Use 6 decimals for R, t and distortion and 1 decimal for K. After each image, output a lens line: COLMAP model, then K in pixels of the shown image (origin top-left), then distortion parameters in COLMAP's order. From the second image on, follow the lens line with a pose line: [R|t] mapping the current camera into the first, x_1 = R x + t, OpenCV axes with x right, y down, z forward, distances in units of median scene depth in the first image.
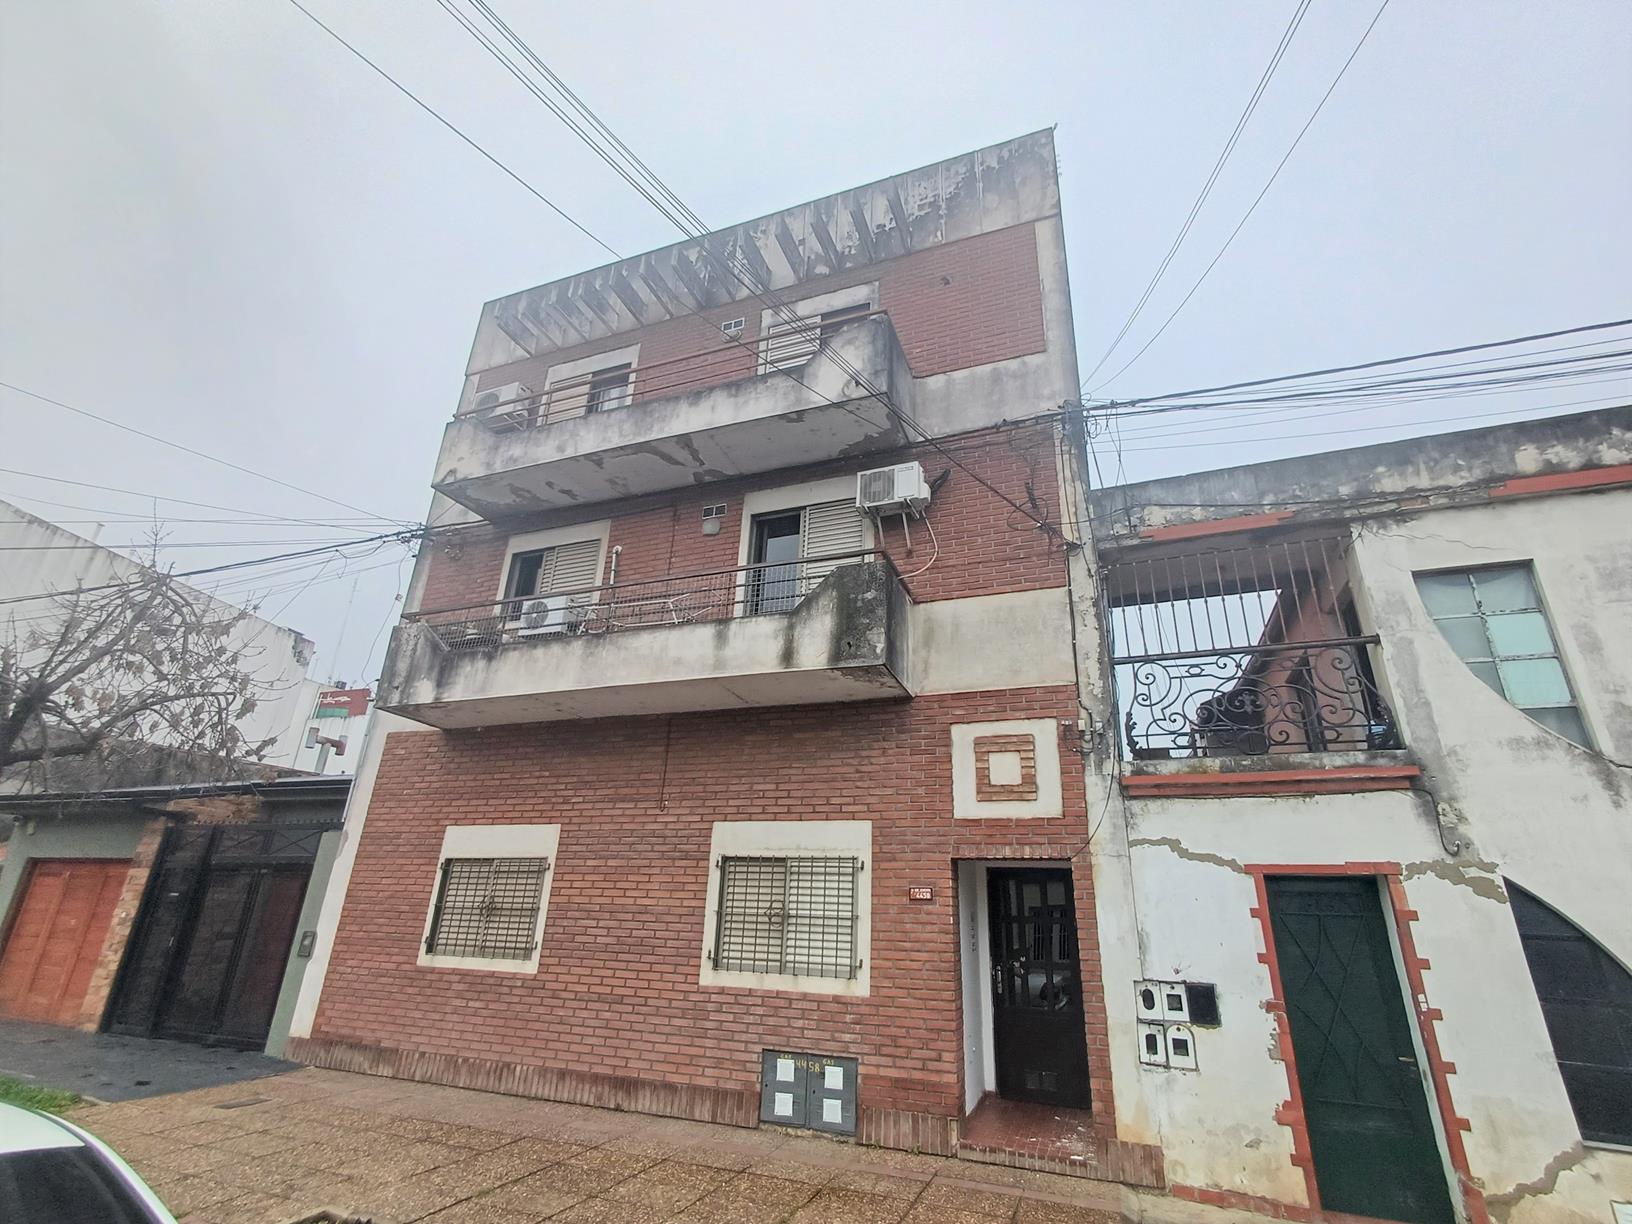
lens RADIAL K [[741.6, 0, 829.3], [0, 741.6, 622.5], [0, 0, 1]] dist [0.003198, 0.000845]
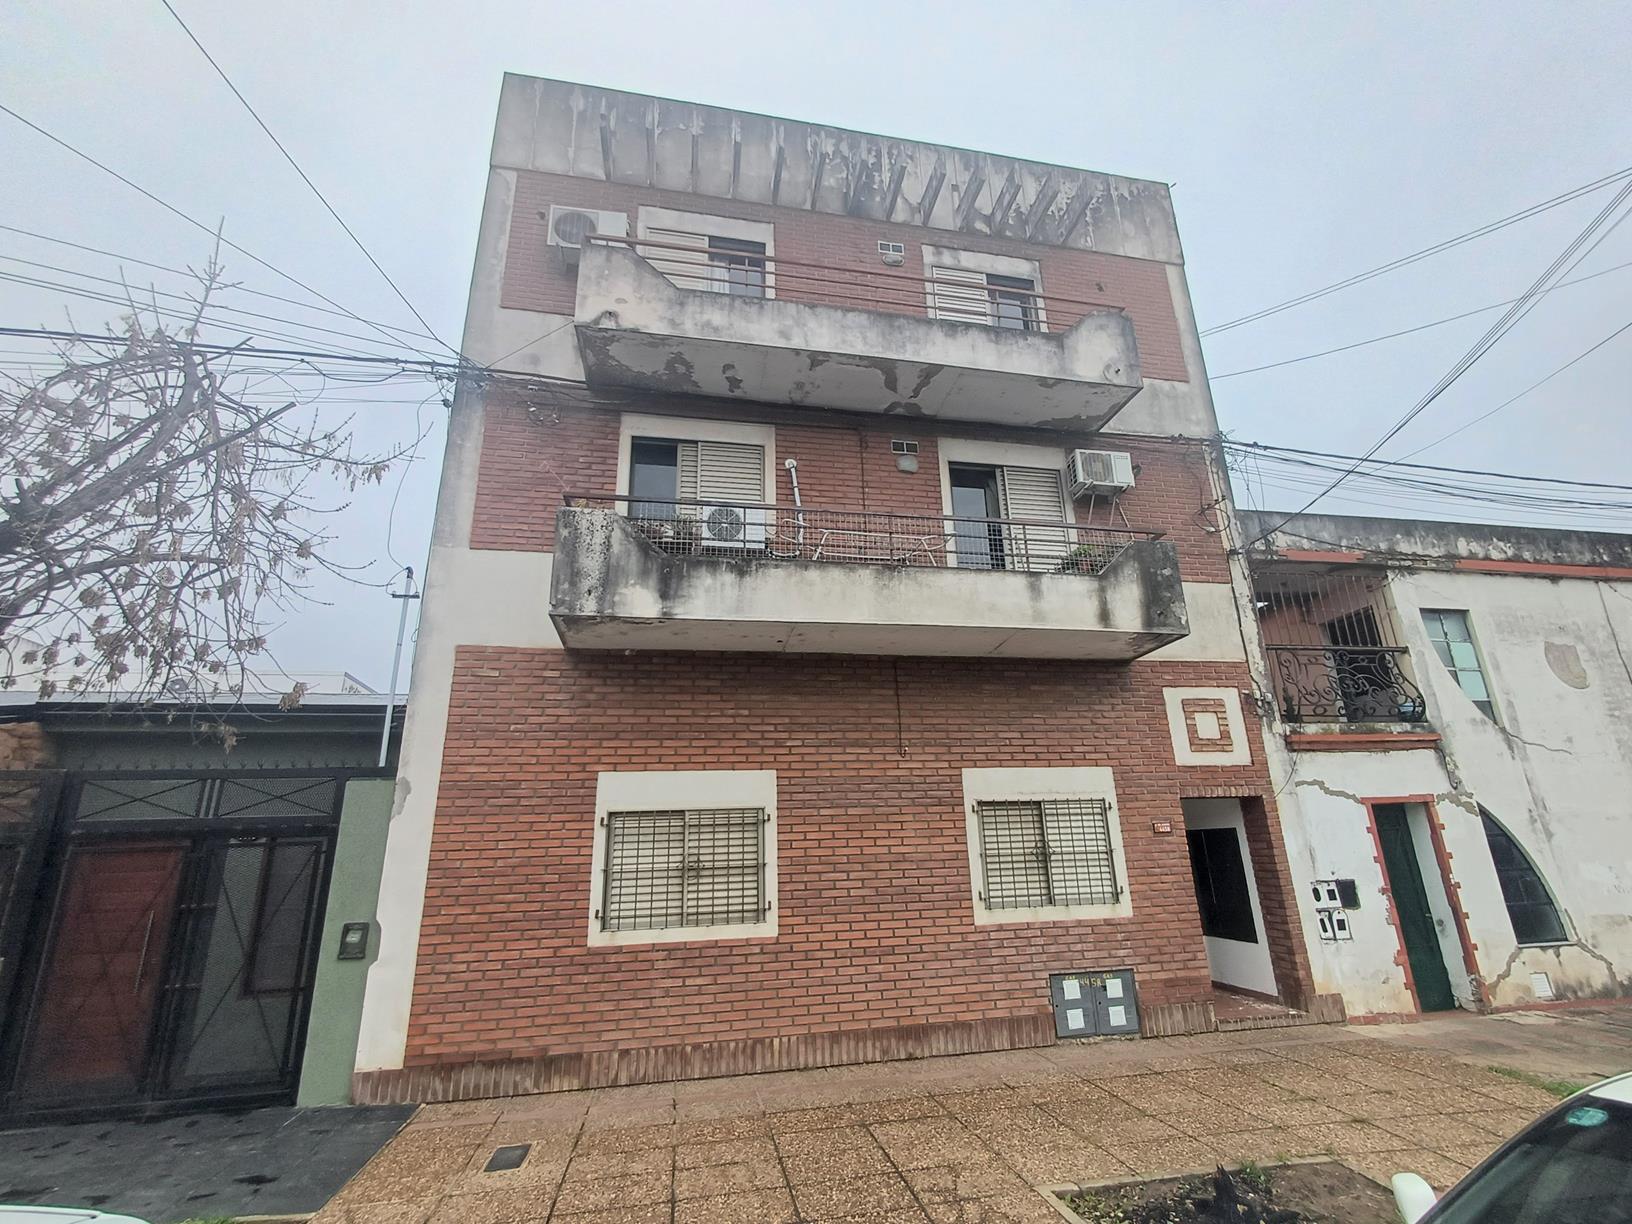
lens RADIAL K [[741.6, 0, 829.3], [0, 741.6, 622.5], [0, 0, 1]] dist [0.003198, 0.000845]
pose [[0.846893, 0.103163, 0.521660, -0.898126], [-0.139403, 0.989763, 0.030581, 0.072174], [-0.513165, -0.098620, 0.852605, 0.269608]]
